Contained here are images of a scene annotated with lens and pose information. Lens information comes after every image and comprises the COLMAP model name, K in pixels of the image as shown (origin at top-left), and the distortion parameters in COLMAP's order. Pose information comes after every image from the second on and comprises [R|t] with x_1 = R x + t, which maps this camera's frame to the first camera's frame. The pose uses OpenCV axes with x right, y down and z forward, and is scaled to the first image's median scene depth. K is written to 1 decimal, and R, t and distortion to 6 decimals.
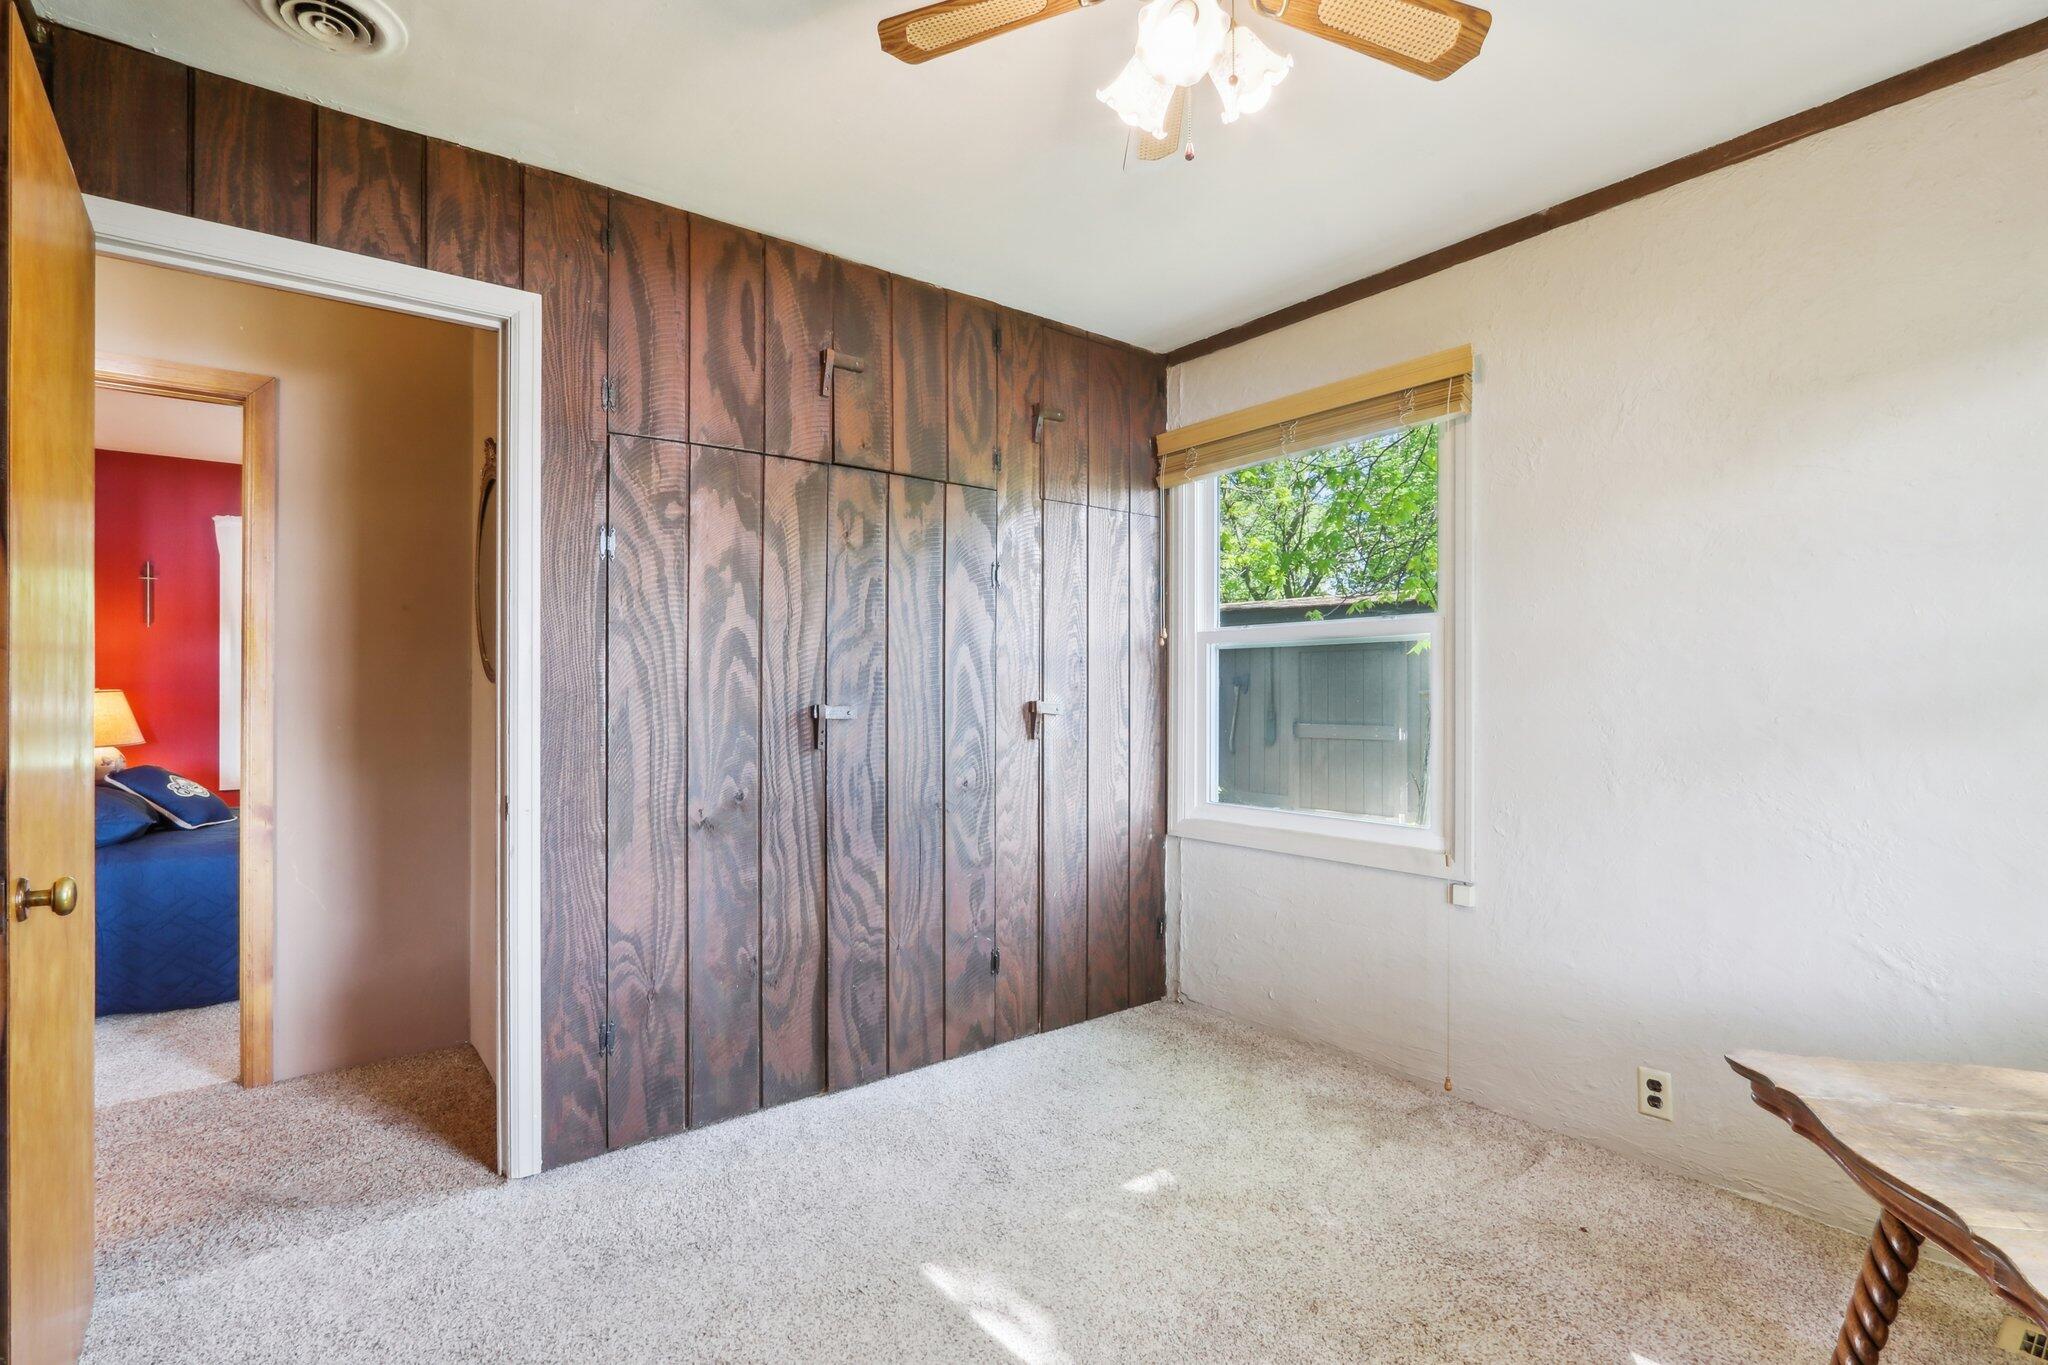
lens RADIAL K [[967.8, 0, 1021.3], [0, 967.8, 684.9], [0, 0, 1]] dist [-0.015336, 0.001109]
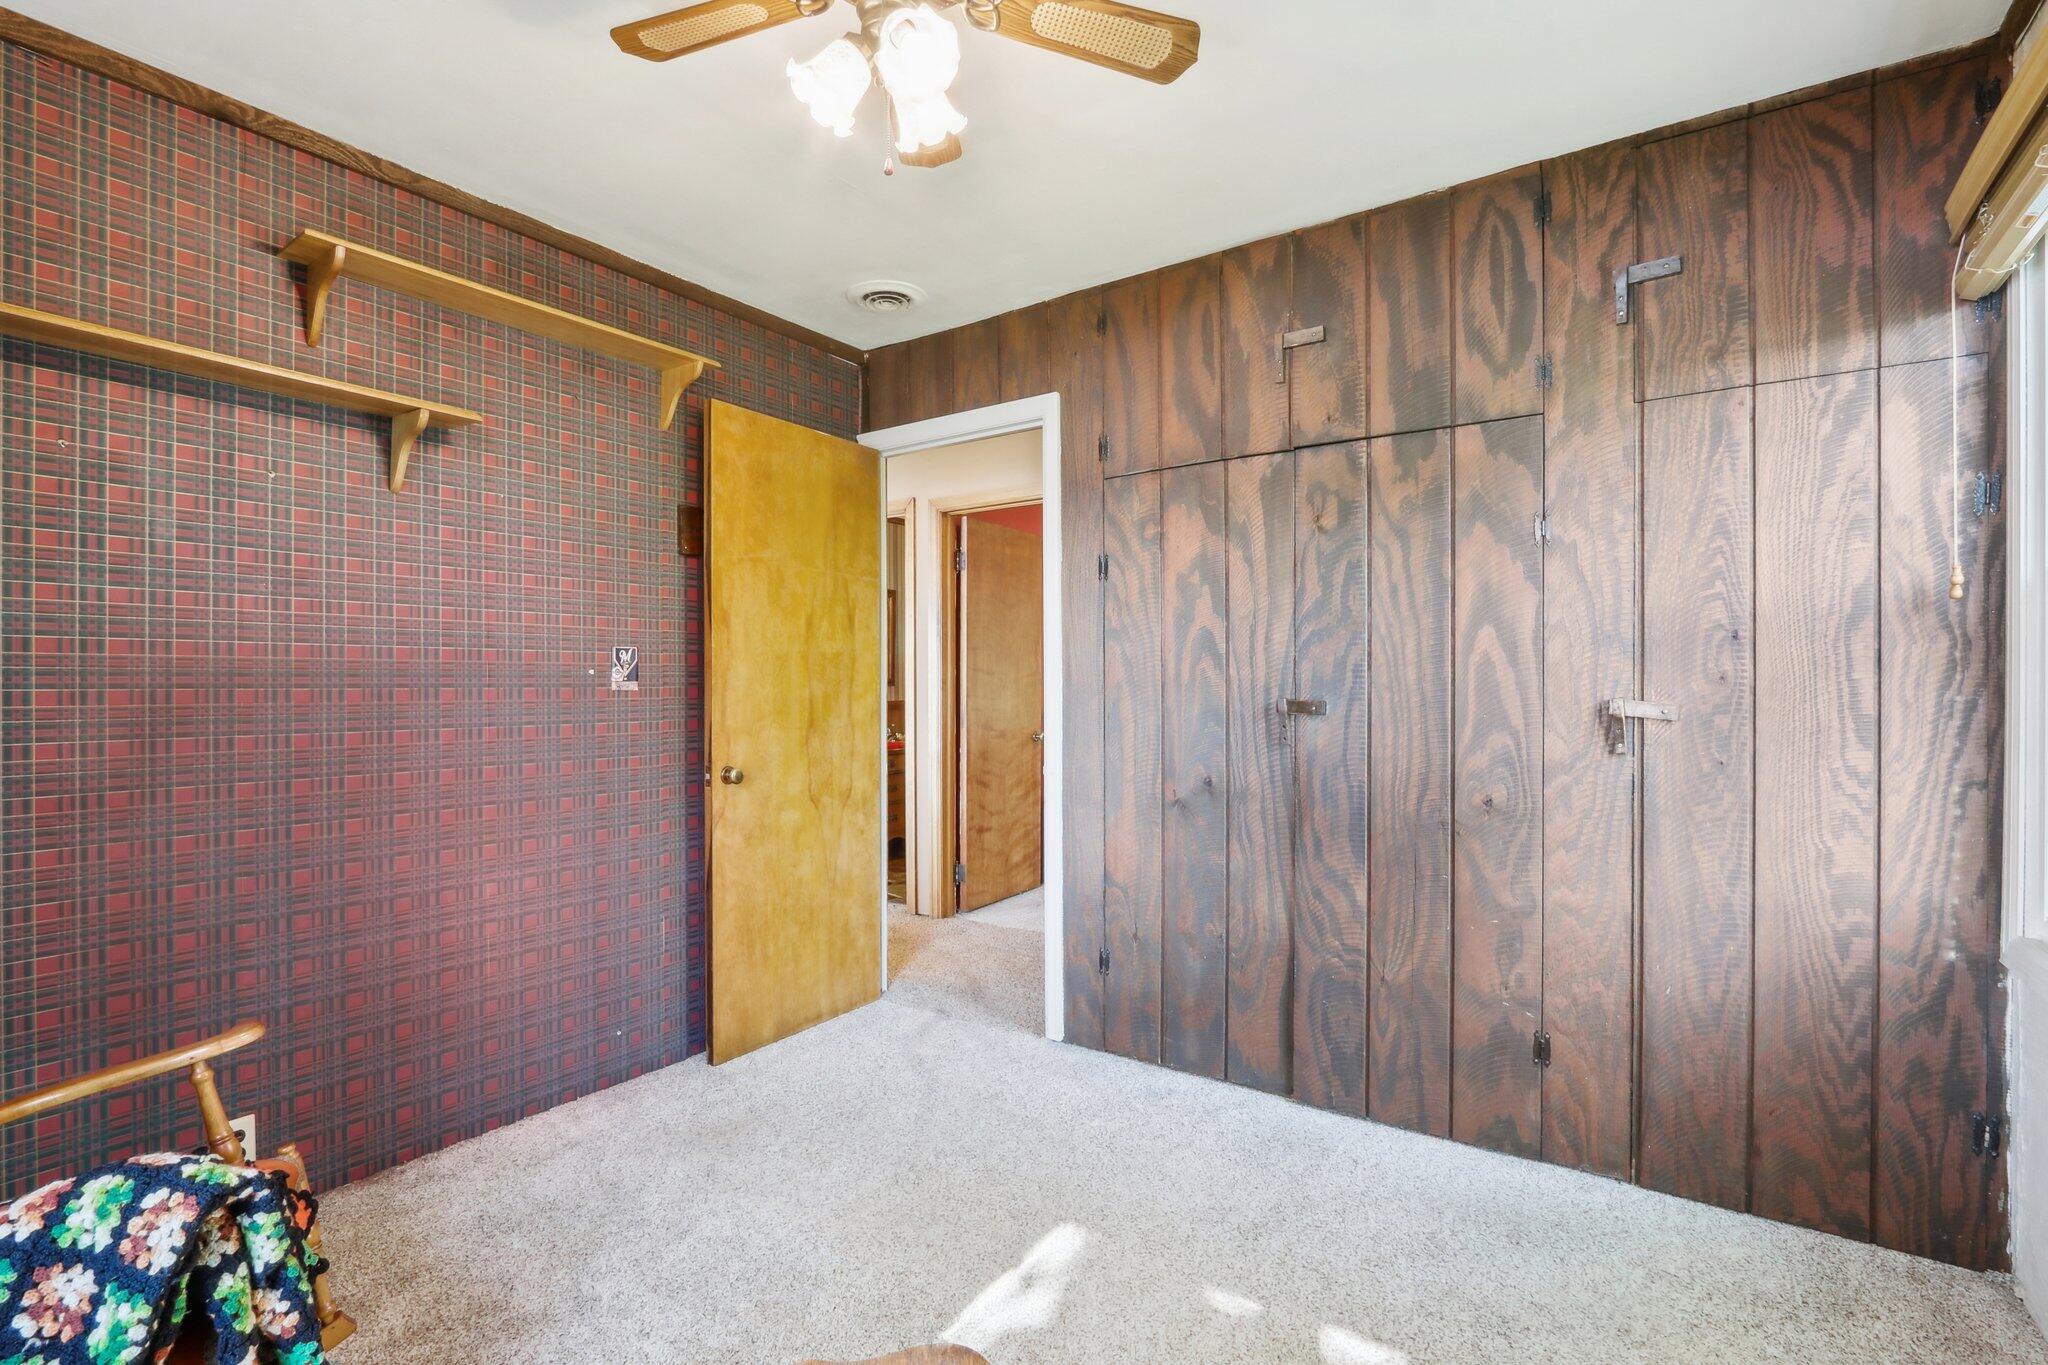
lens RADIAL K [[967.8, 0, 1015.2], [0, 967.8, 690.1], [0, 0, 1]] dist [-0.015336, 0.001109]
pose [[0.280056, 0.000842, -0.959983, 0.604704], [0.004260, 0.999989, 0.002119, 0.007786], [0.959974, -0.004683, 0.280049, 0.431002]]
